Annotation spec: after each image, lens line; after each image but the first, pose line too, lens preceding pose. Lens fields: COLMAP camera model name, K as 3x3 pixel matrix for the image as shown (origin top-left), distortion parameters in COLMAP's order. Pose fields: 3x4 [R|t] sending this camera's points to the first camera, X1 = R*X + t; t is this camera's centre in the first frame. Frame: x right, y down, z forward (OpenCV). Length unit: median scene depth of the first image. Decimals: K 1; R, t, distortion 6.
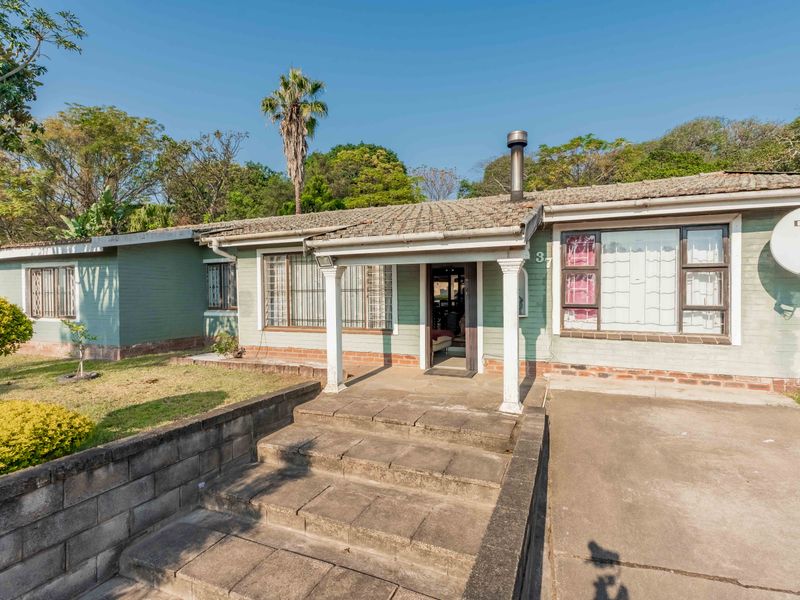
lens RADIAL K [[418.2, 0, 396.8], [0, 418.2, 300.1], [0, 0, 1]] dist [0.000236, 0.000059]
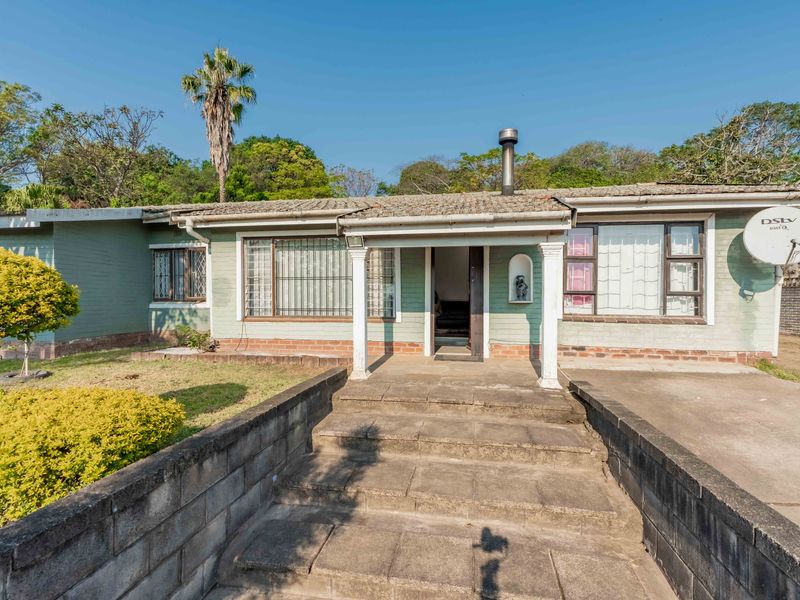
lens RADIAL K [[418.2, 0, 396.8], [0, 418.2, 300.1], [0, 0, 1]] dist [0.000236, 0.000059]
pose [[0.975070, 0.005236, 0.221835, -0.288066], [-0.003996, 0.999974, -0.006040, 0.045767], [-0.221861, 0.005003, 0.975066, 0.047918]]
